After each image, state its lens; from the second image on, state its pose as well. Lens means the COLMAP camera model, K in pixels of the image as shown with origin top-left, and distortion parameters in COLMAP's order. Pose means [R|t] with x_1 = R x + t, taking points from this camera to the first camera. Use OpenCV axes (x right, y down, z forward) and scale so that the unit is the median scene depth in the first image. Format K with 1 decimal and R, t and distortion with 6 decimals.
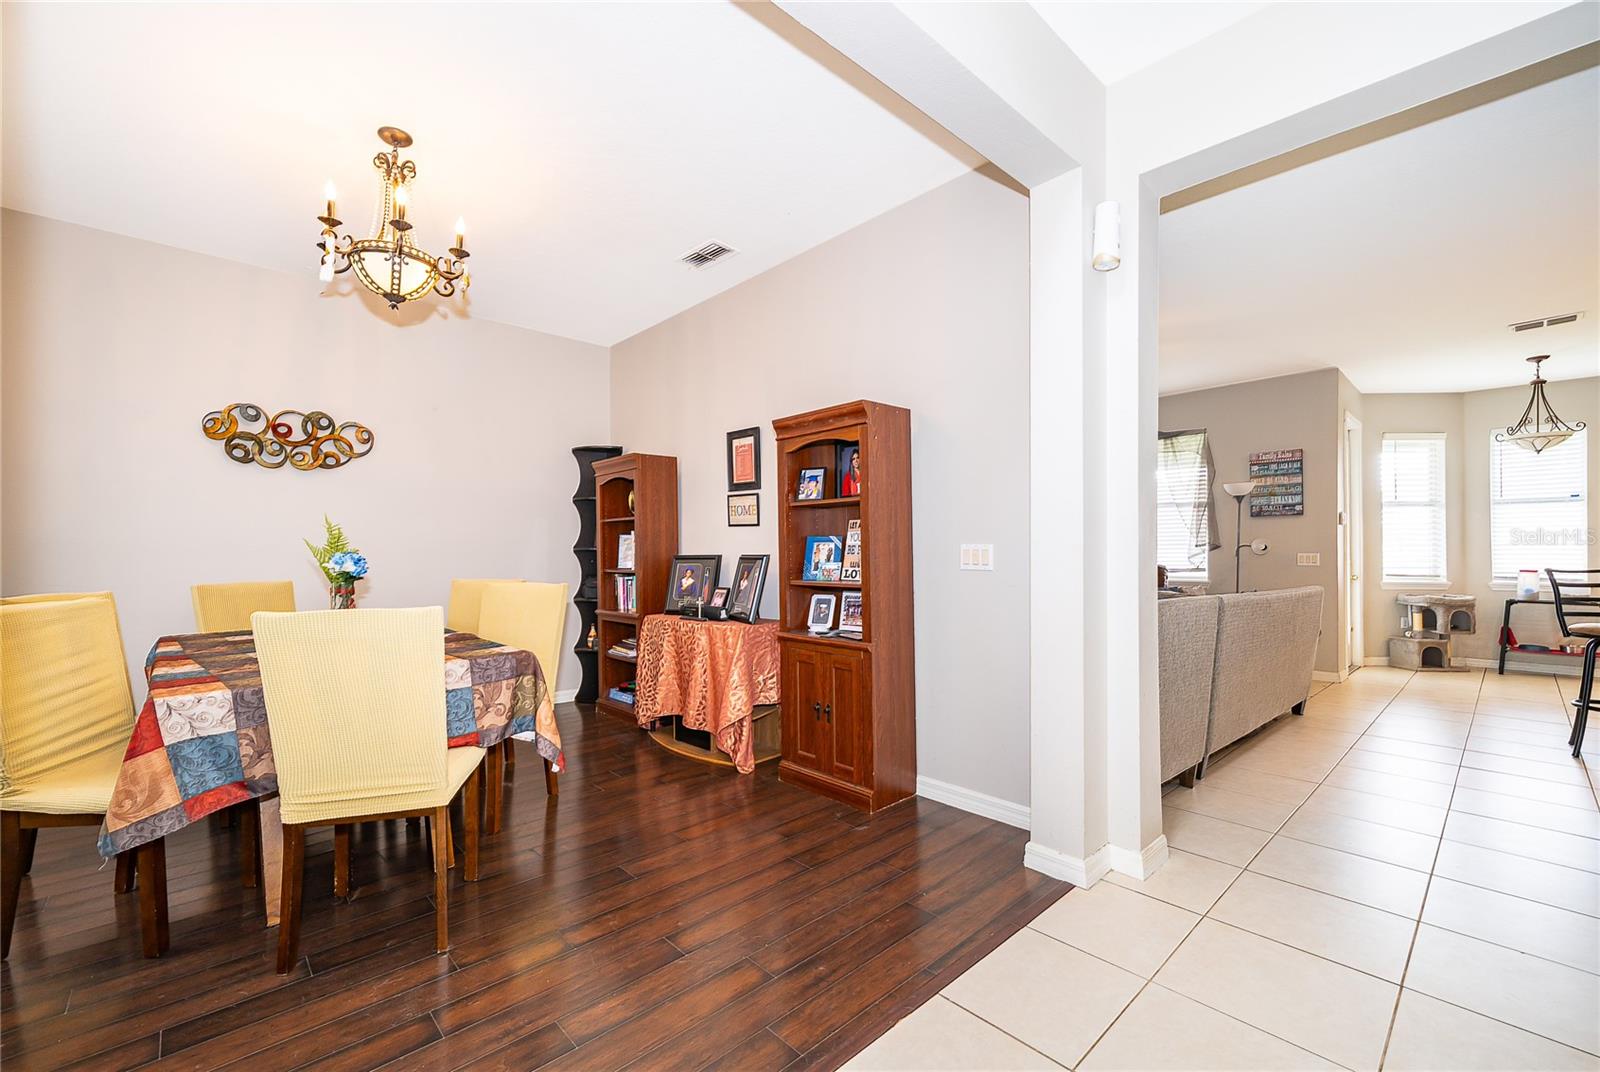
lens RADIAL K [[654.5, 0, 796.3], [0, 654.5, 553.6], [0, 0, 1]] dist [0.000726, -0.000011]
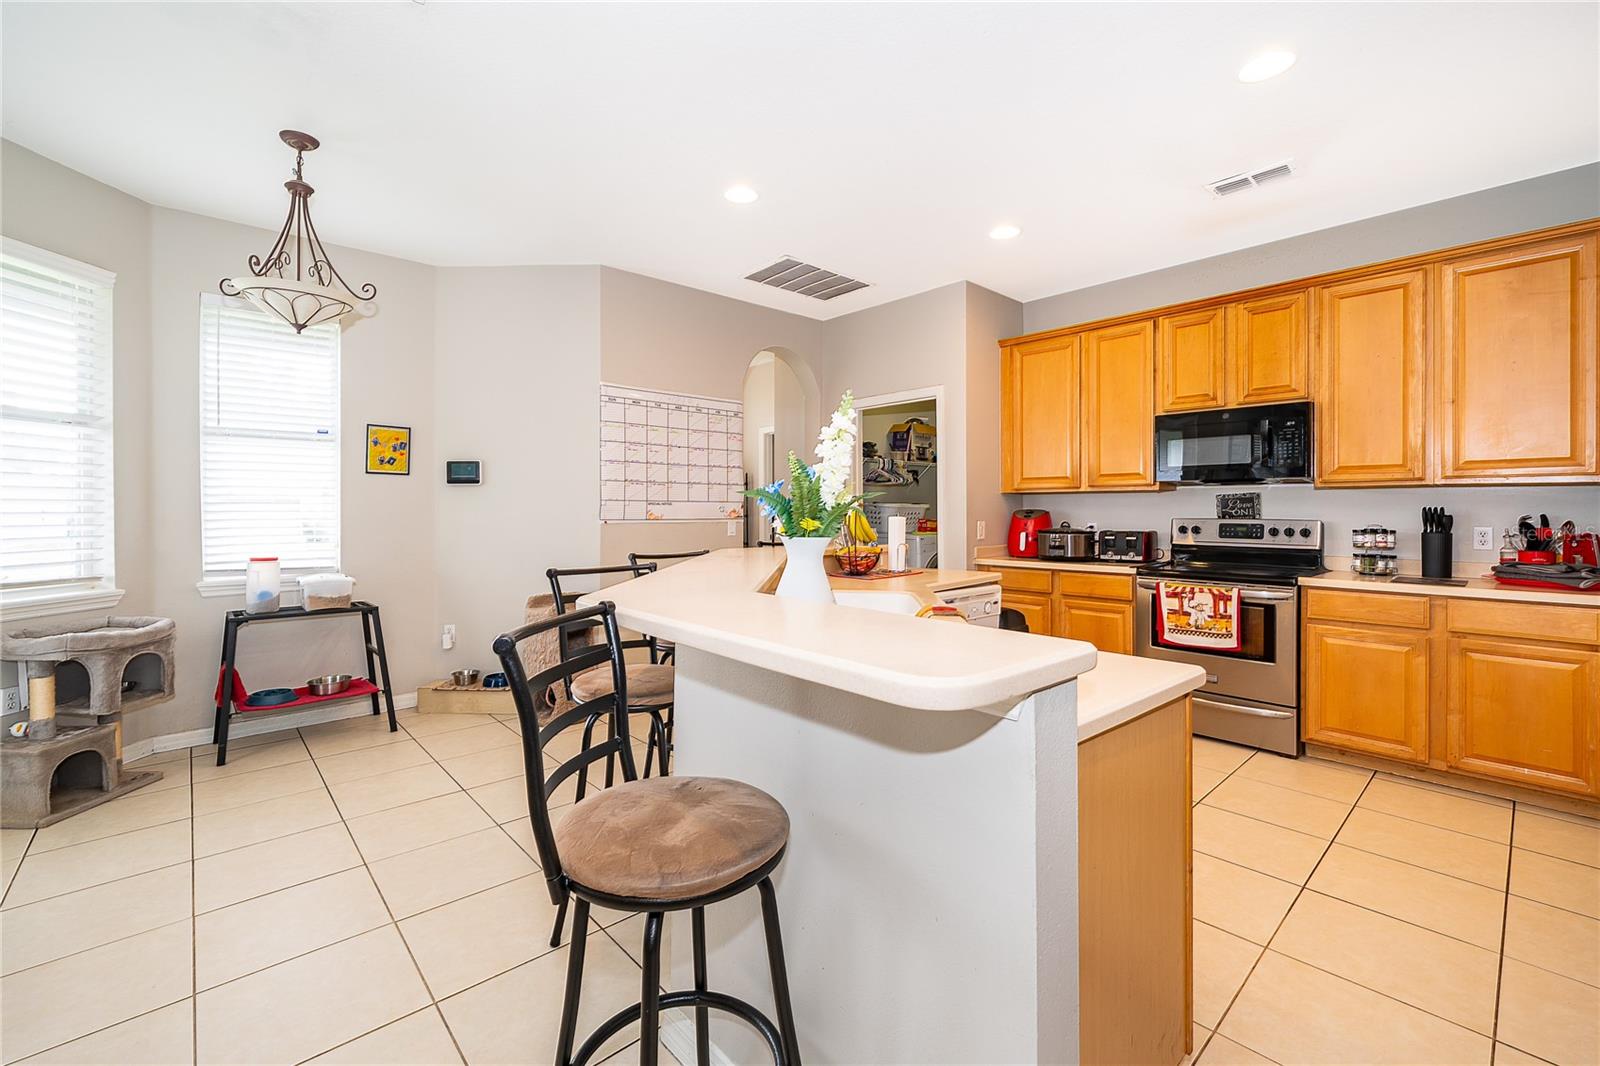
lens RADIAL K [[682.7, 0, 808.5], [0, 682.7, 501.2], [0, 0, 1]] dist [0.000369, 0.000041]
pose [[0.002177, 0.011631, 0.999930, 0.535346], [0.005740, 0.999916, -0.011644, -0.012595], [-0.999981, 0.005765, 0.002110, 0.532713]]
